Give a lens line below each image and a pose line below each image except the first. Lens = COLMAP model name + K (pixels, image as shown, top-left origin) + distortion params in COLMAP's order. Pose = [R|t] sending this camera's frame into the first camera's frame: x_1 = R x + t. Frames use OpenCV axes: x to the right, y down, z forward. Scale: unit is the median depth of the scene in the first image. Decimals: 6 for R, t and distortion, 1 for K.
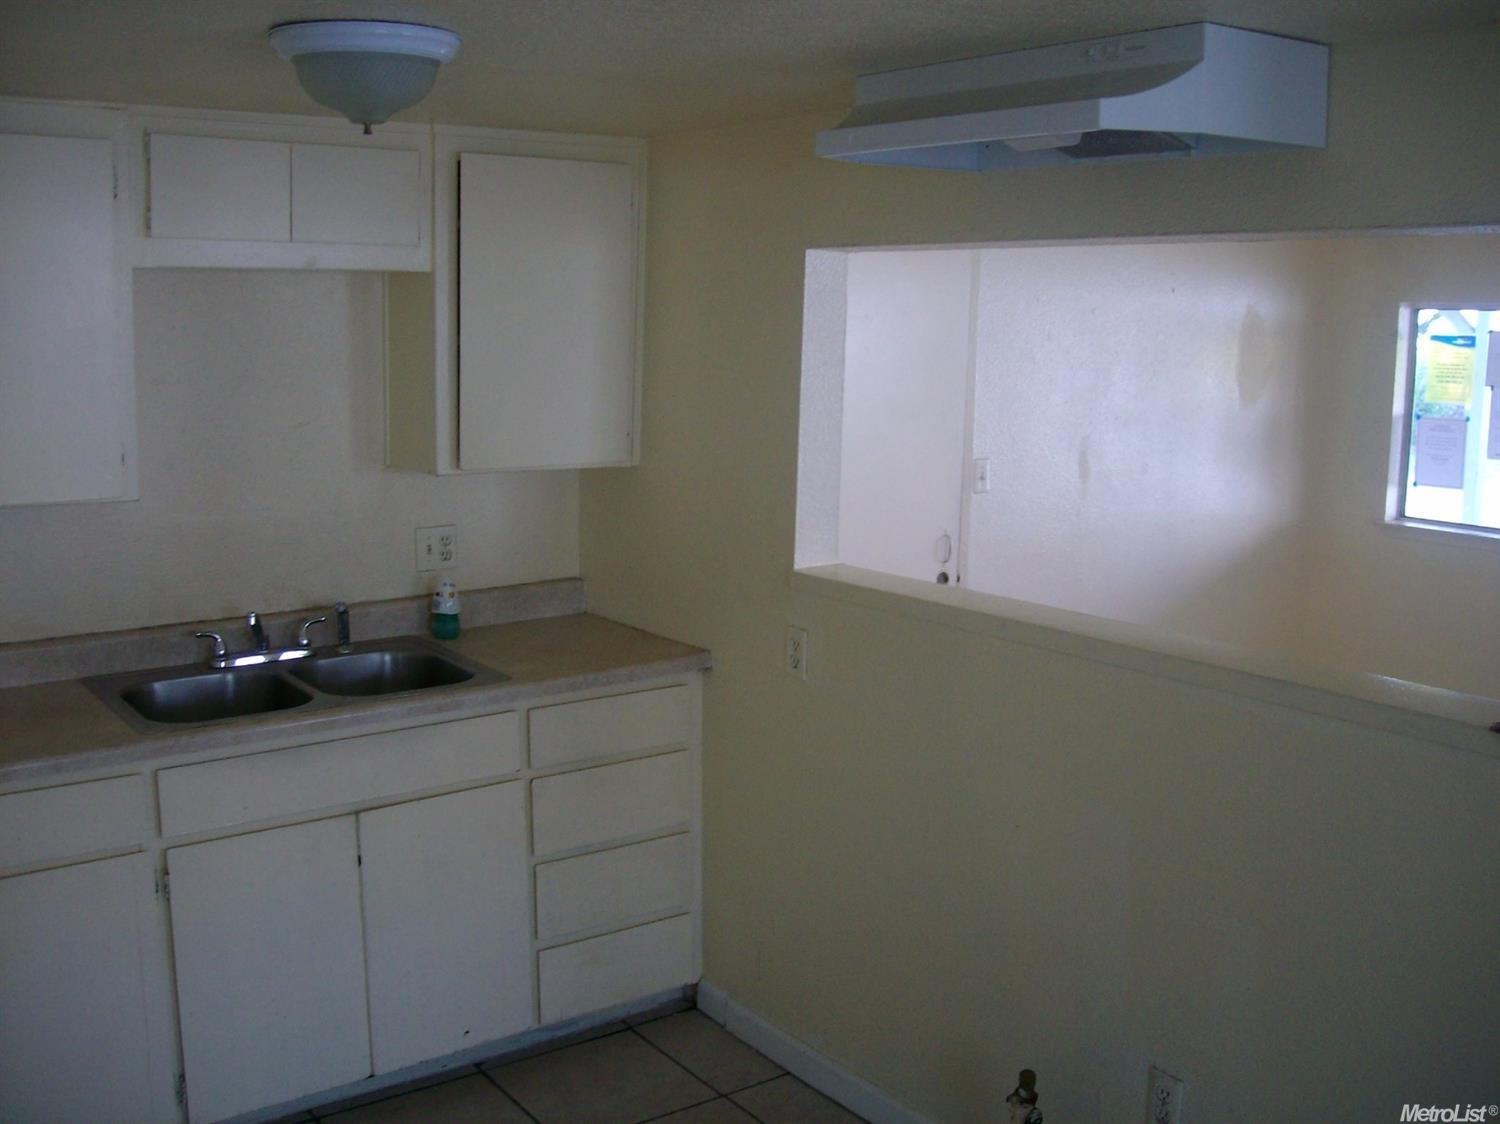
lens RADIAL K [[1544.3, 0, 755.8], [0, 1544.3, 546.6], [0, 0, 1]] dist [-0.151558, 0.126710]
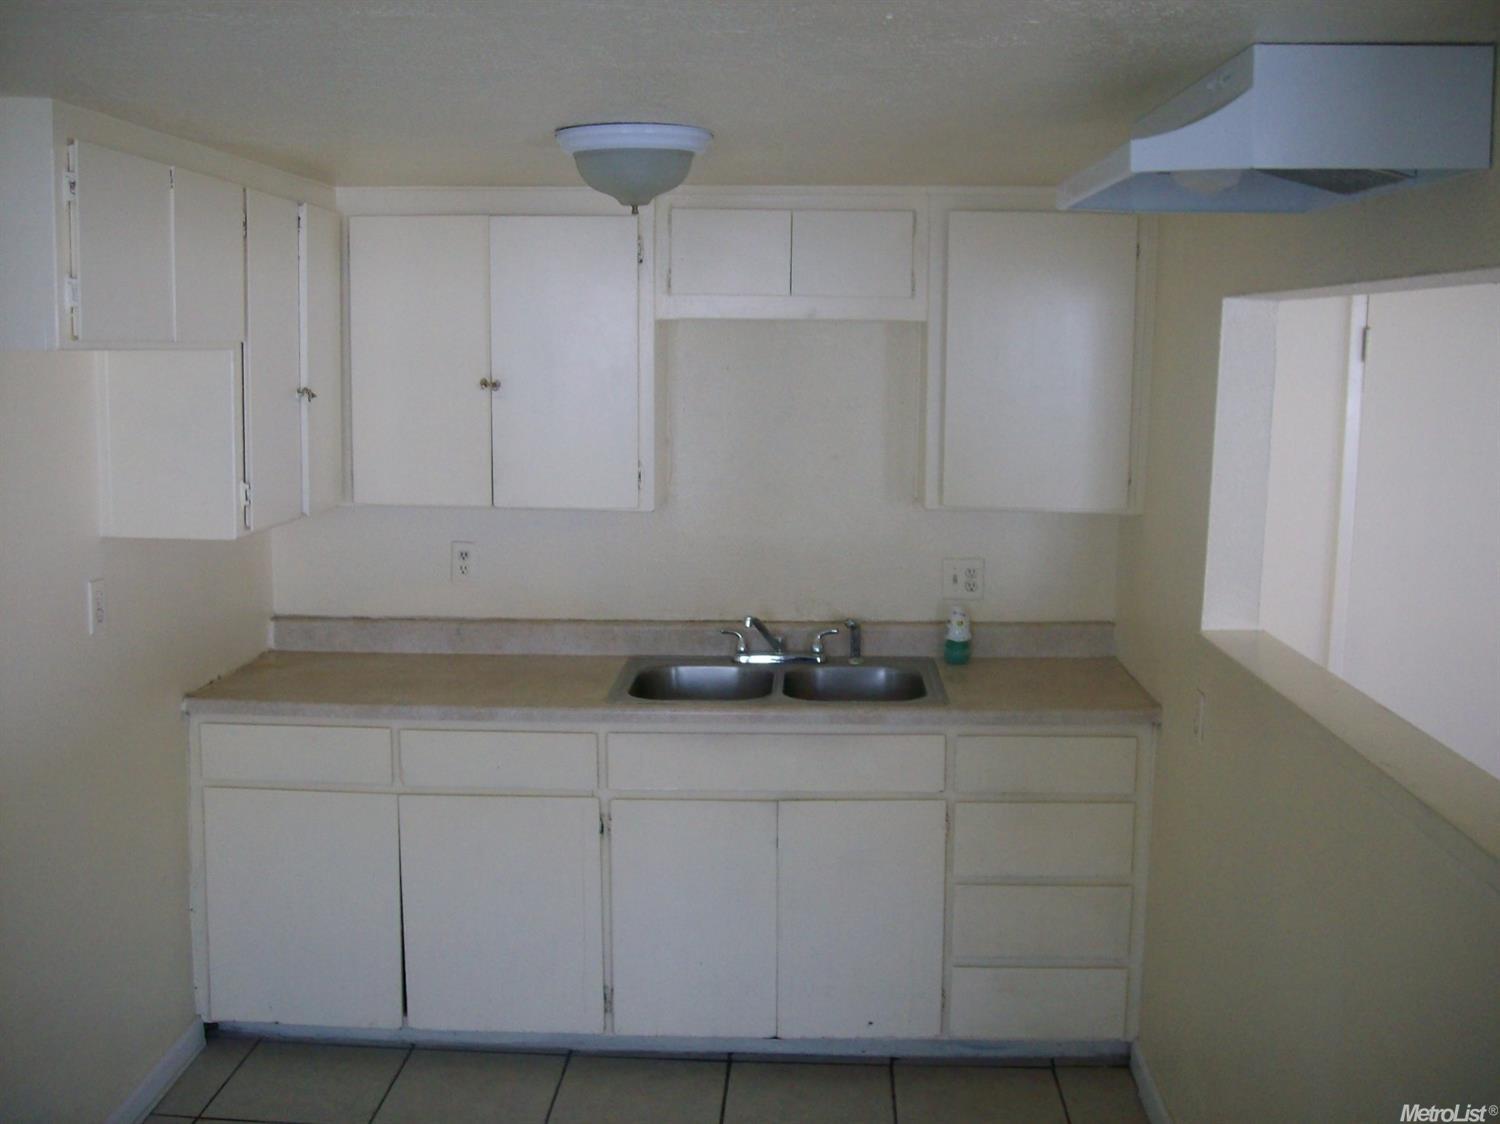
lens RADIAL K [[1544.3, 0, 755.8], [0, 1544.3, 546.6], [0, 0, 1]] dist [-0.151558, 0.126710]
pose [[0.781615, 0.077369, -0.618945, 0.369442], [-0.092351, 0.995696, 0.007840, -0.017842], [0.616887, 0.051032, 0.785395, 0.074703]]
